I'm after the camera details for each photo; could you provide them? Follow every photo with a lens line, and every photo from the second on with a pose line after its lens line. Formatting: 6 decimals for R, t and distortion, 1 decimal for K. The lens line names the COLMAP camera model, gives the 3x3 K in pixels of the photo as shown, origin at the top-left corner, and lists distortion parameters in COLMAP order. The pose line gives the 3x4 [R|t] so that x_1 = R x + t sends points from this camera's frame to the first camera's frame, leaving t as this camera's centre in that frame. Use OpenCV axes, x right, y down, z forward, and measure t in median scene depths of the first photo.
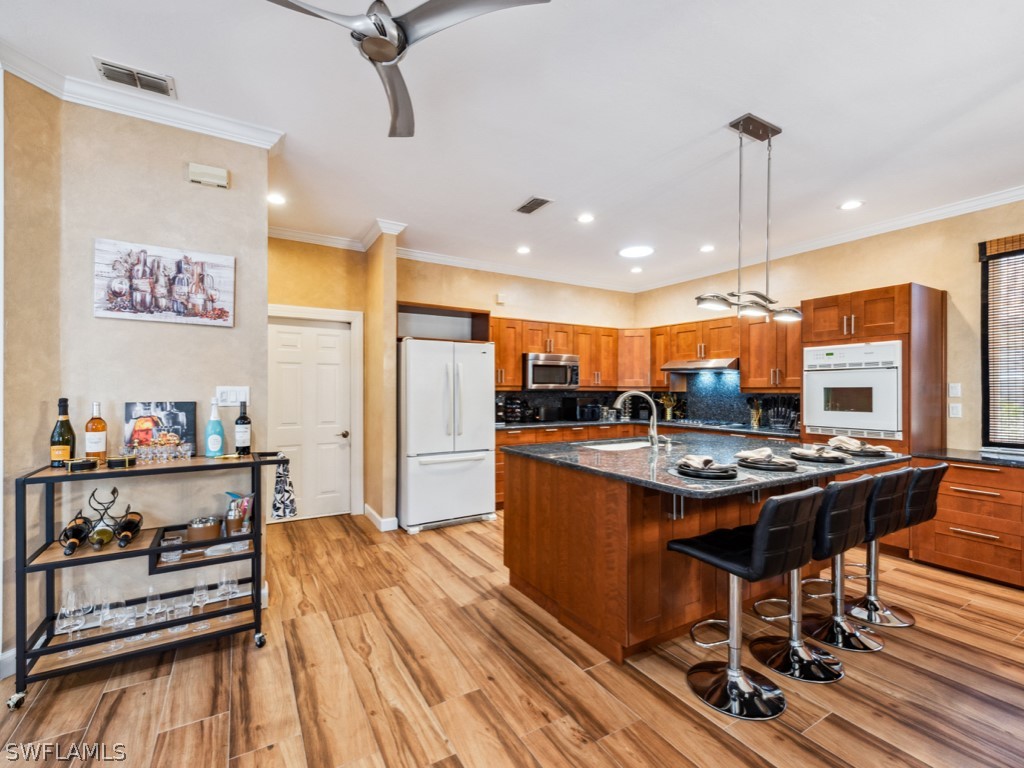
lens RADIAL K [[452.4, 0, 507.6], [0, 452.4, 386.2], [0, 0, 1]] dist [0.023522, -0.008757]
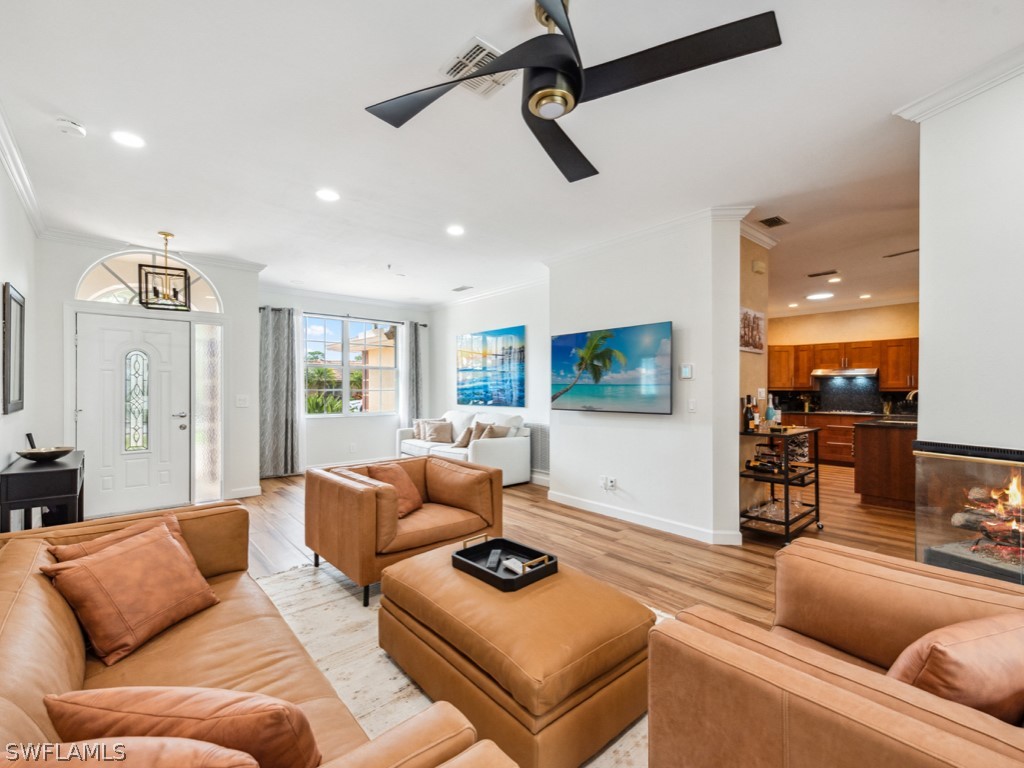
lens RADIAL K [[452.4, 0, 507.6], [0, 452.4, 386.2], [0, 0, 1]] dist [0.023522, -0.008757]
pose [[0.983061, -0.003267, 0.183251, -1.208186], [0.003959, 0.999986, -0.003411, -0.002025], [-0.183237, 0.004079, 0.983060, -0.333502]]
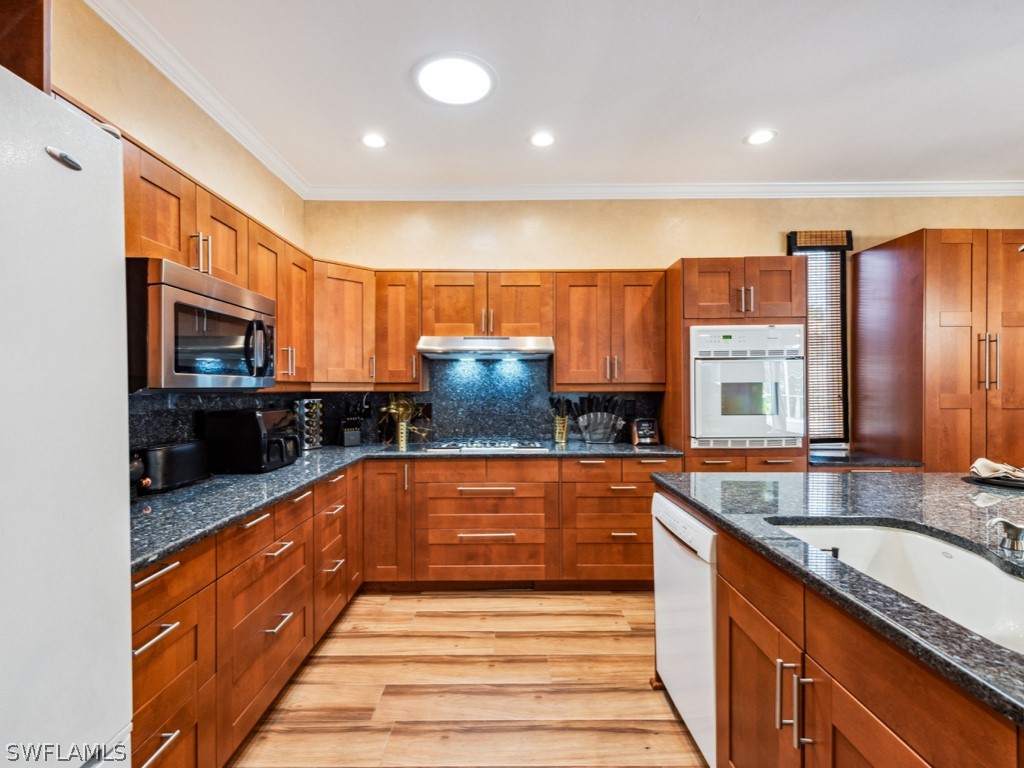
lens RADIAL K [[494.7, 0, 511.6], [0, 494.7, 389.0], [0, 0, 1]] dist [0.016953, -0.000103]
pose [[0.501929, -0.007868, 0.864873, -0.142897], [0.000649, 0.999962, 0.008721, 0.005030], [-0.864909, -0.003816, 0.501915, 0.860478]]
